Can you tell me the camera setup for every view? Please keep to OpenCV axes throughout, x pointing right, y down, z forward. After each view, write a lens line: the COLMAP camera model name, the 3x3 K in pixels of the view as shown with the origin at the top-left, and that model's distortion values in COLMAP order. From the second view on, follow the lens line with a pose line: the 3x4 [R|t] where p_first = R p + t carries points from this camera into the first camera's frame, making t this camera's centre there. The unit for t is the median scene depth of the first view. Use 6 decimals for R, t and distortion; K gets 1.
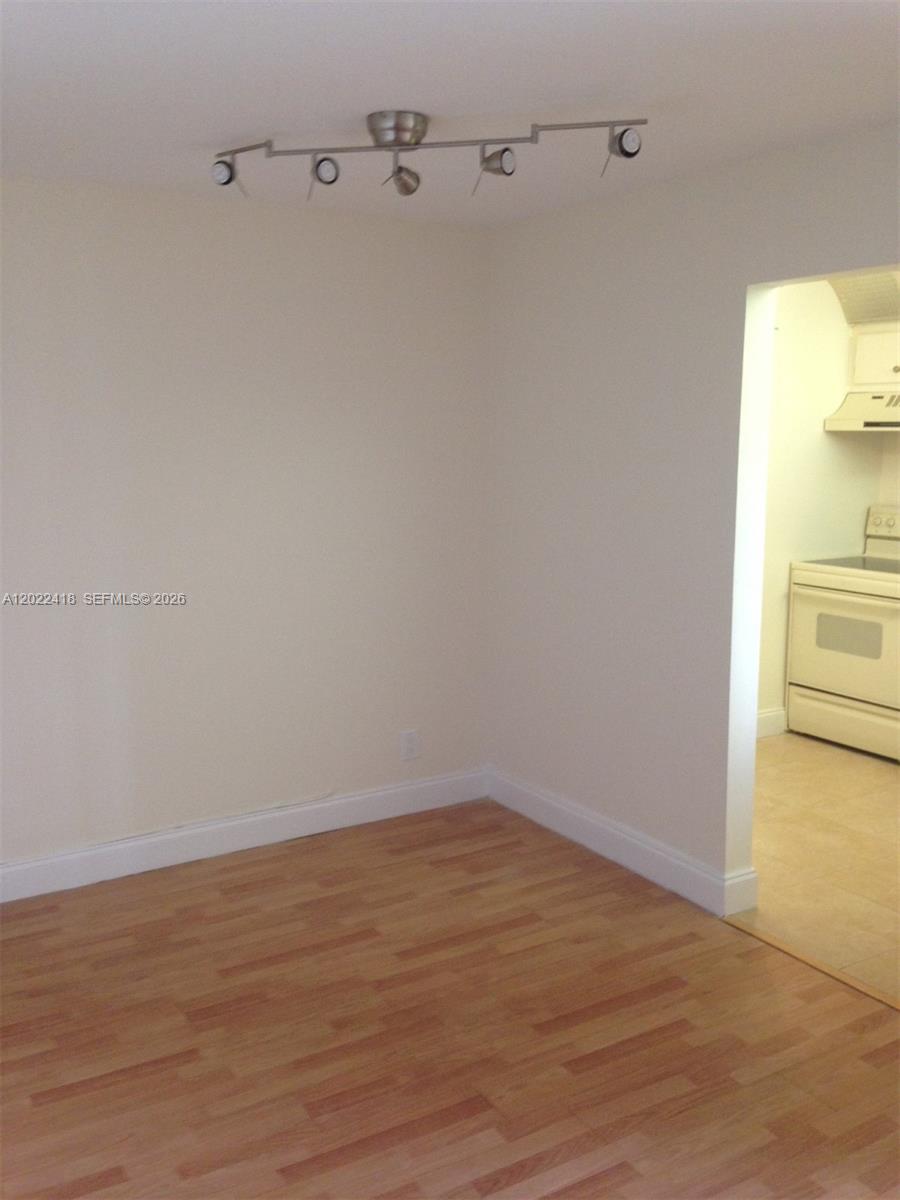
lens RADIAL K [[1142.3, 0, 453.5], [0, 1142.3, 602.1], [0, 0, 1]] dist [0.059930, 0.000000]
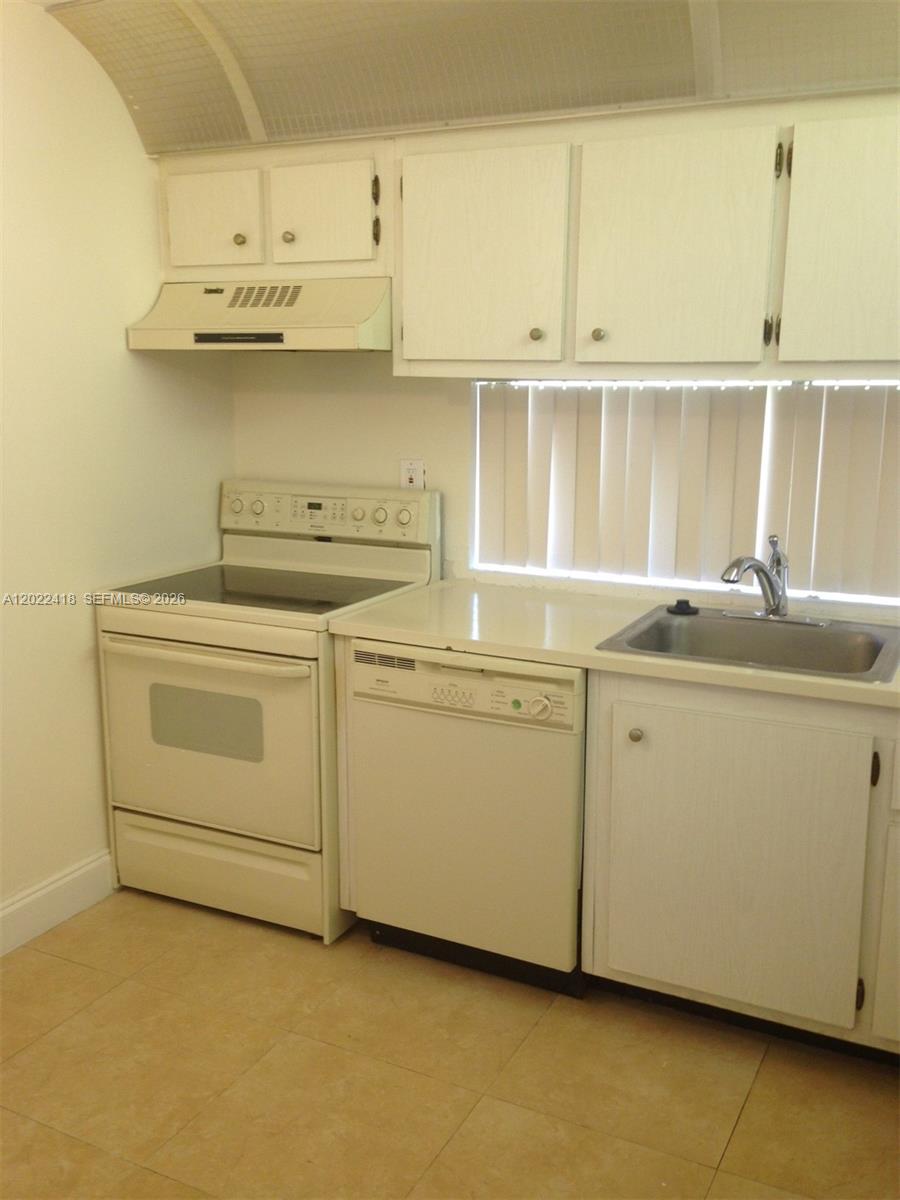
lens RADIAL K [[1142.3, 0, 450.5], [0, 1142.3, 606.7], [0, 0, 1]] dist [0.059930, 0.000000]
pose [[0.861118, -0.103657, 0.497727, 0.167571], [0.079651, 0.994411, 0.069293, -0.052479], [-0.502128, -0.020024, 0.864562, 0.442415]]
